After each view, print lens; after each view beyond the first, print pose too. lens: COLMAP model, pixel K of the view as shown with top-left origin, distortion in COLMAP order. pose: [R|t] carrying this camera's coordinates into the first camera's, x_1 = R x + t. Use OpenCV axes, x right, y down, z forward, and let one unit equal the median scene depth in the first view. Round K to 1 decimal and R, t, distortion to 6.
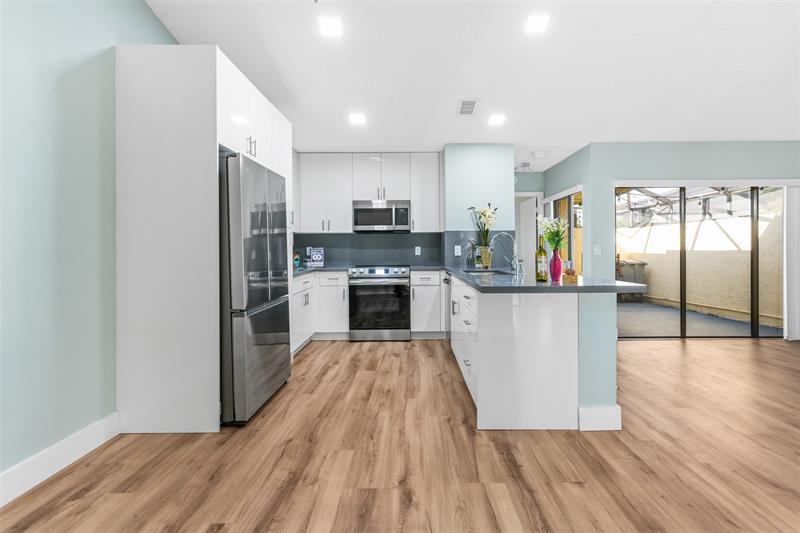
lens RADIAL K [[357.1, 0, 413.2], [0, 357.1, 246.6], [0, 0, 1]] dist [0.001402, -0.000295]
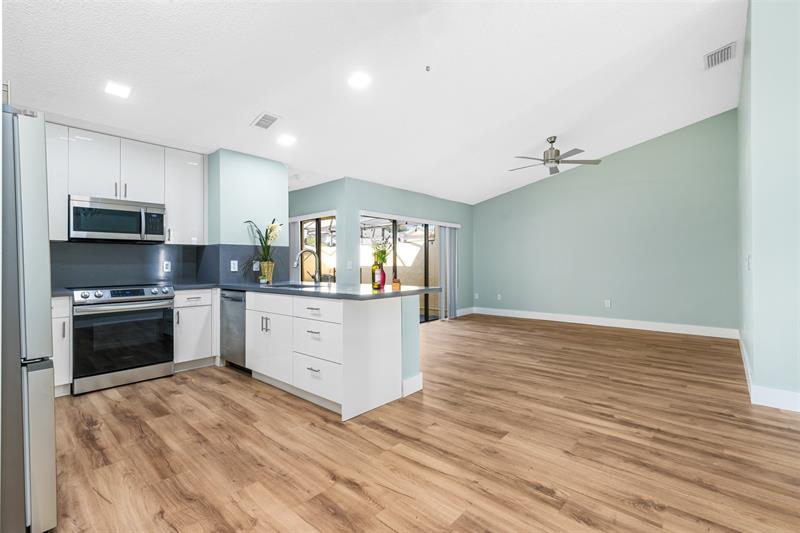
lens RADIAL K [[357.1, 0, 407.5], [0, 357.1, 258.9], [0, 0, 1]] dist [0.001402, -0.000295]
pose [[0.657881, 0.014272, 0.752987, -0.283649], [-0.007302, 0.999894, -0.012573, 0.001248], [-0.753086, 0.002773, 0.657916, 0.045715]]
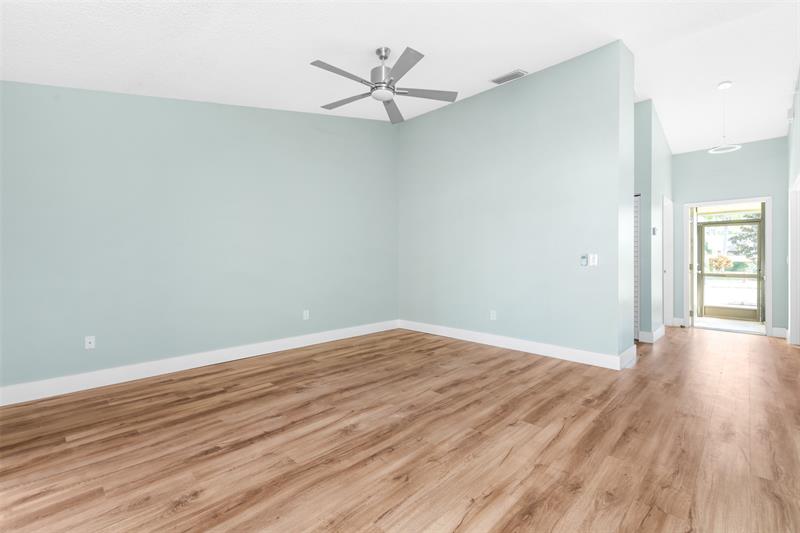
lens RADIAL K [[357.1, 0, 408.1], [0, 357.1, 254.9], [0, 0, 1]] dist [0.001402, -0.000295]
pose [[-0.728526, 0.015317, 0.684847, 0.415627], [-0.002414, 0.999686, -0.024927, 0.007352], [-0.685014, -0.019814, -0.728260, 0.949547]]
